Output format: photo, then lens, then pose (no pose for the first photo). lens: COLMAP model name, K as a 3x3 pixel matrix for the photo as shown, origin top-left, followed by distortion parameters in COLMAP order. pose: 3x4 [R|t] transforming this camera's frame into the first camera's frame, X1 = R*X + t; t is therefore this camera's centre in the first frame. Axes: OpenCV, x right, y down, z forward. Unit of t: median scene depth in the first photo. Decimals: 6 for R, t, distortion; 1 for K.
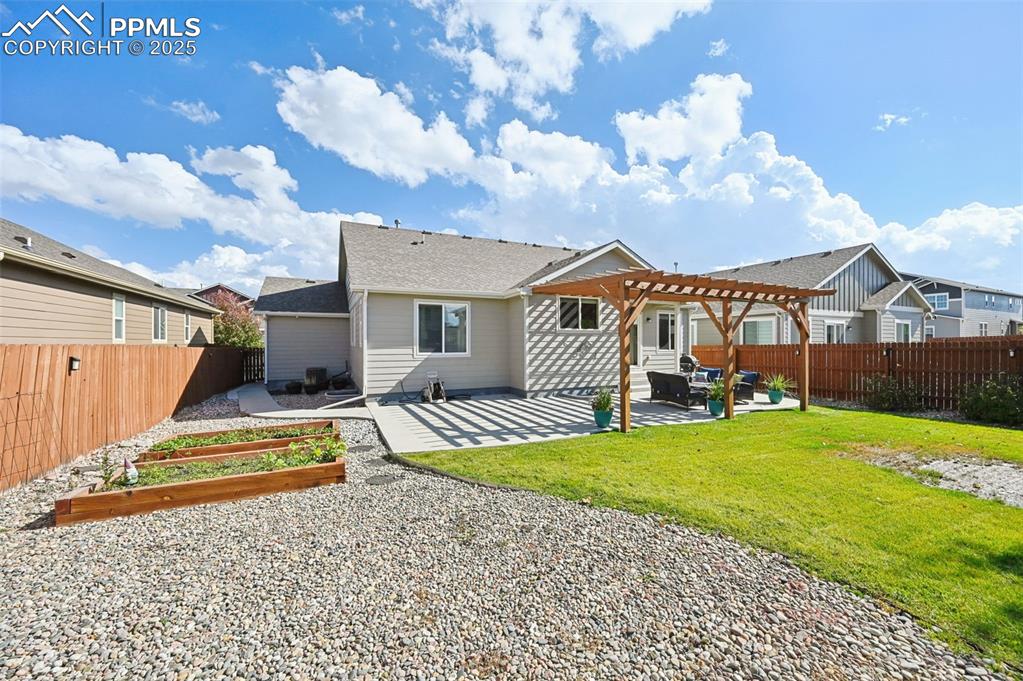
lens RADIAL K [[422.2, 0, 522.4], [0, 422.2, 336.4], [0, 0, 1]] dist [0.000227, 0.000088]
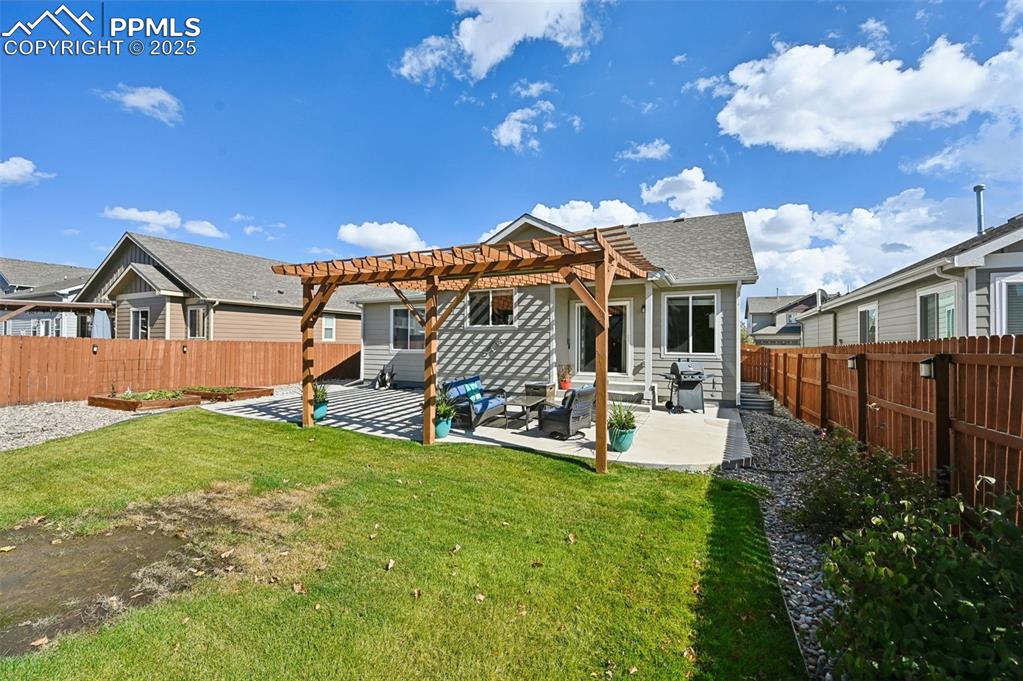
lens RADIAL K [[422.2, 0, 522.4], [0, 422.2, 336.4], [0, 0, 1]] dist [0.000227, 0.000088]
pose [[0.596671, -0.008292, -0.802443, 0.897115], [0.007445, 0.999961, -0.004797, 0.010753], [0.802452, -0.003112, 0.596709, 0.528223]]
